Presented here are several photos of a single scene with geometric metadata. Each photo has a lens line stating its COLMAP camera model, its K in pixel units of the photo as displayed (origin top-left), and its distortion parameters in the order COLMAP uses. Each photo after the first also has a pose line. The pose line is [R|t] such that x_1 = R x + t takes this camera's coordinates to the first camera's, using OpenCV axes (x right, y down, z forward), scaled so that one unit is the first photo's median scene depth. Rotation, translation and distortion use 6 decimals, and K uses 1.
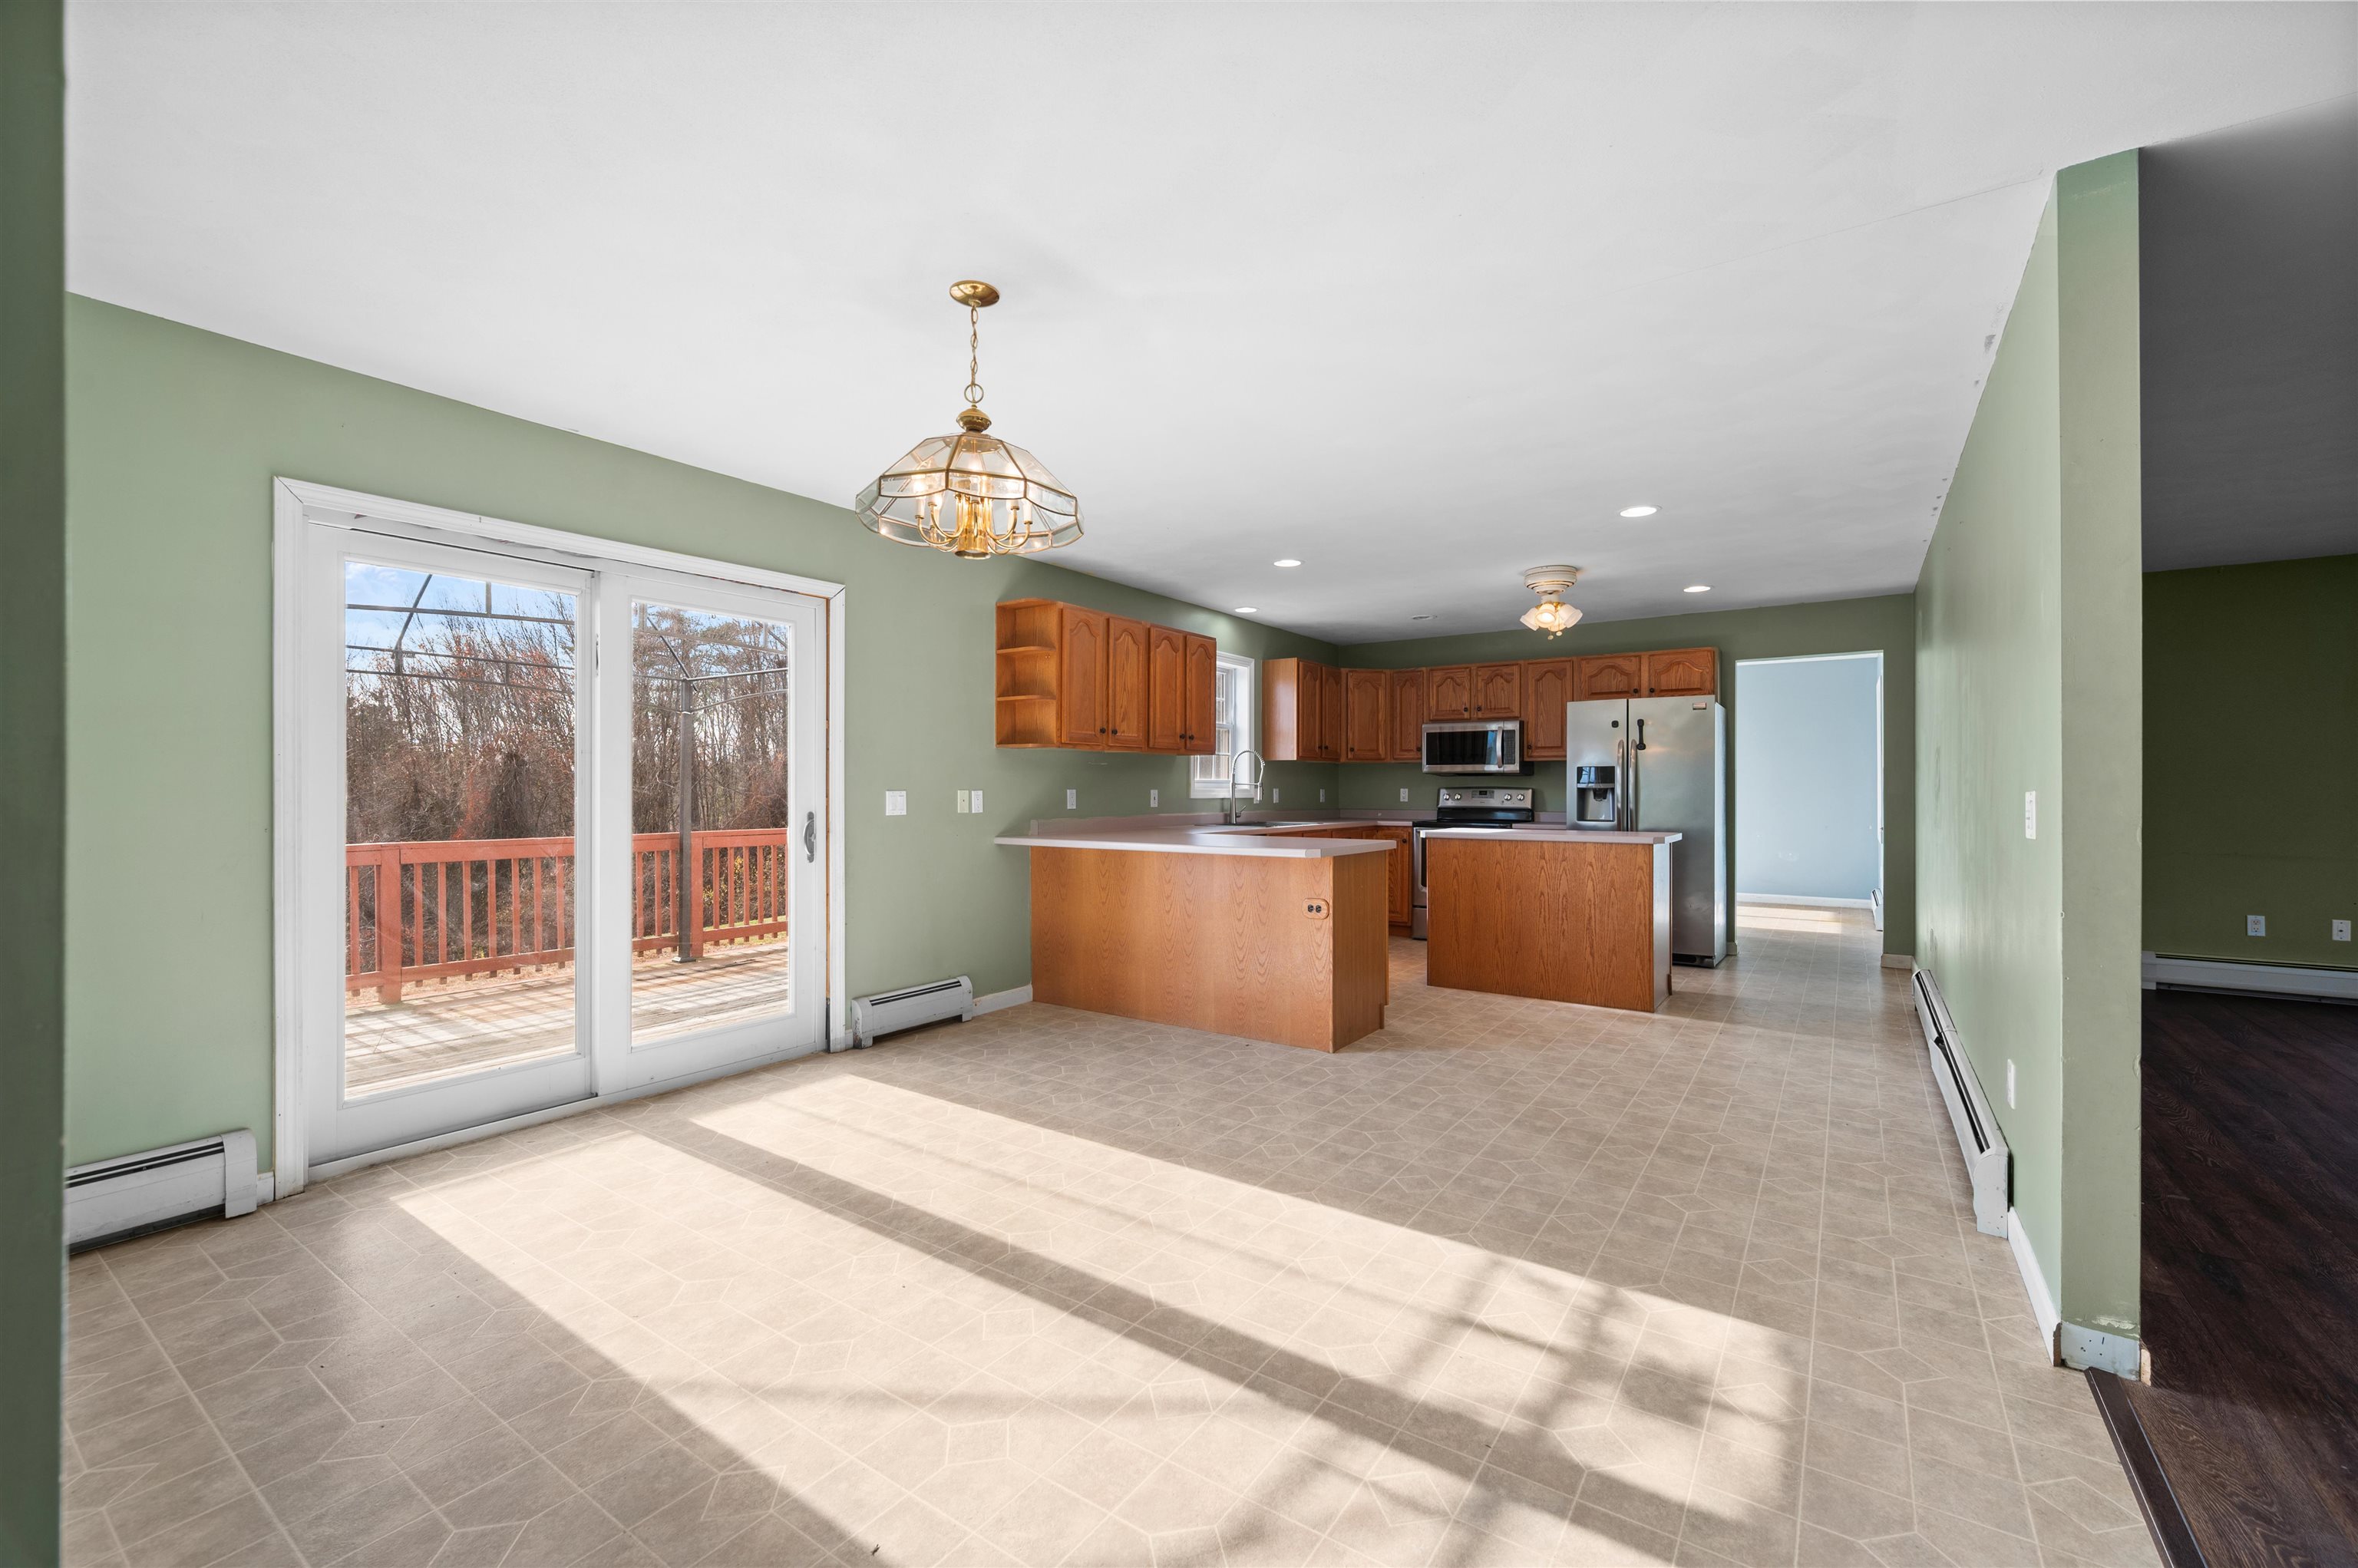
lens RADIAL K [[966.9, 0, 1190.6], [0, 966.9, 788.8], [0, 0, 1]] dist [-0.004823, 0.001298]
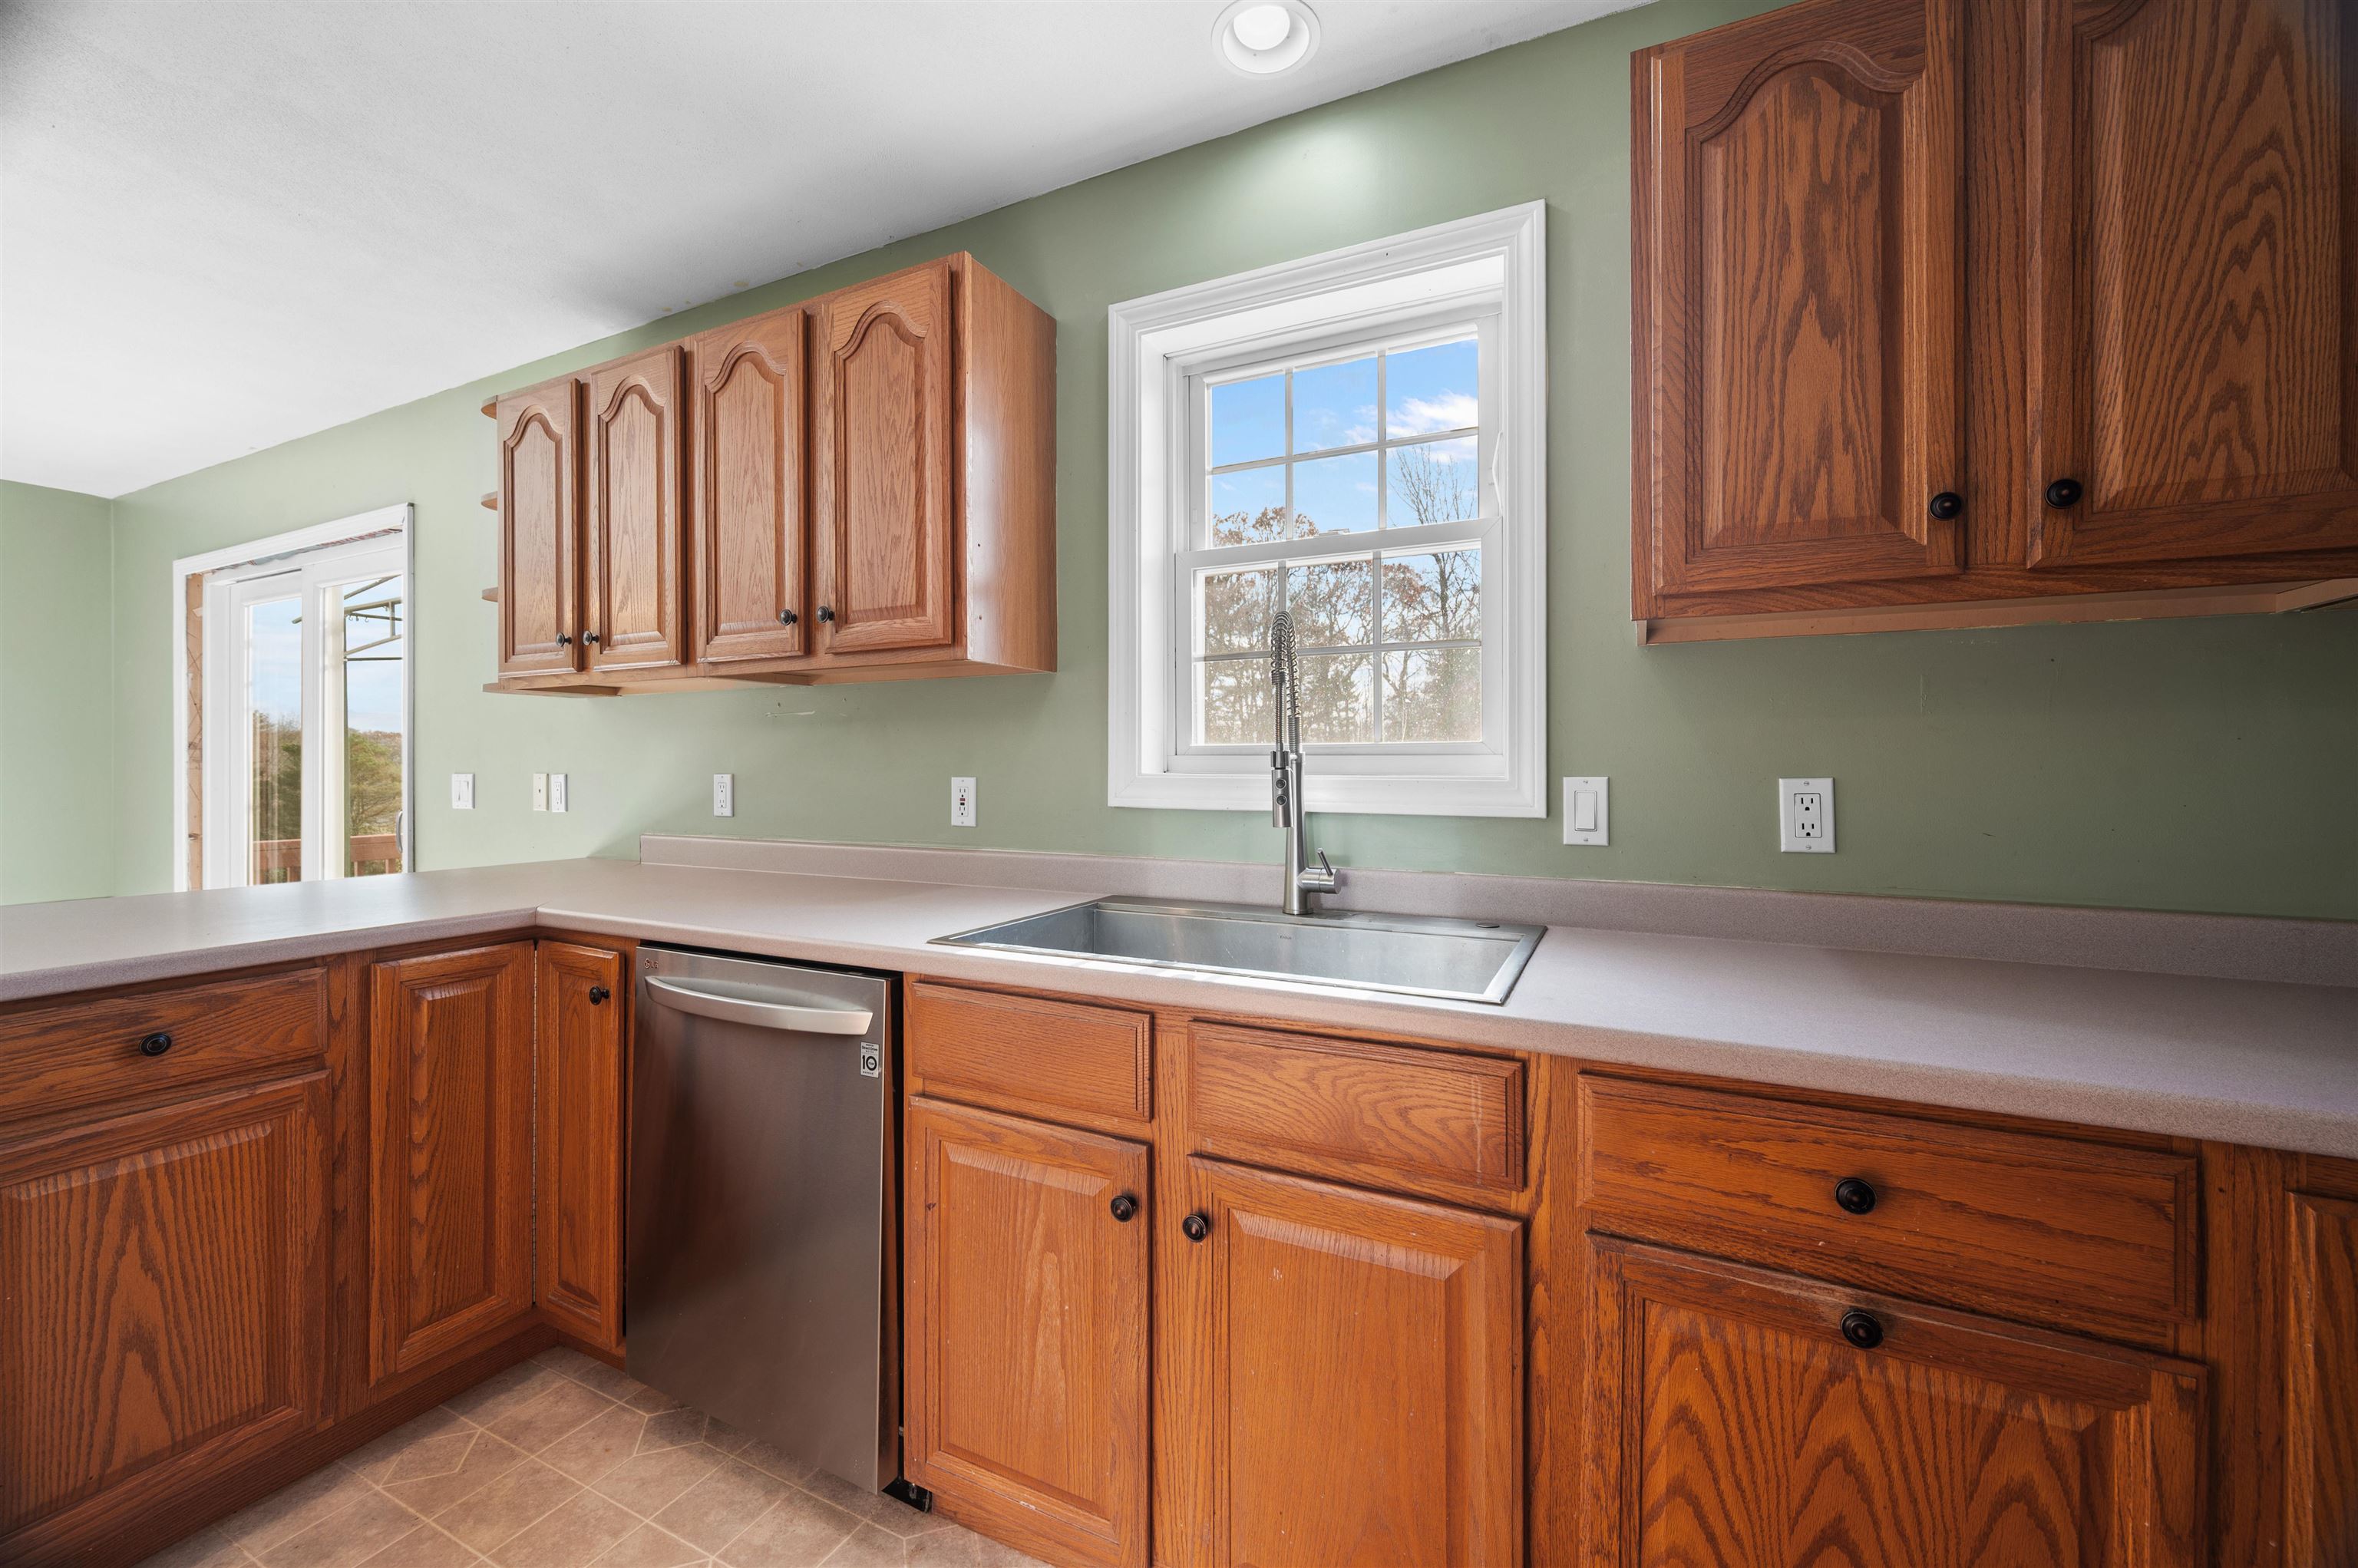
lens RADIAL K [[917.2, 0, 1175.2], [0, 917.2, 771.3], [0, 0, 1]] dist [0.003025, -0.000035]
pose [[0.144676, 0.001015, -0.989479, 0.372560], [-0.004770, 0.999989, 0.000329, -0.001678], [0.989468, 0.004672, 0.144679, 1.246340]]
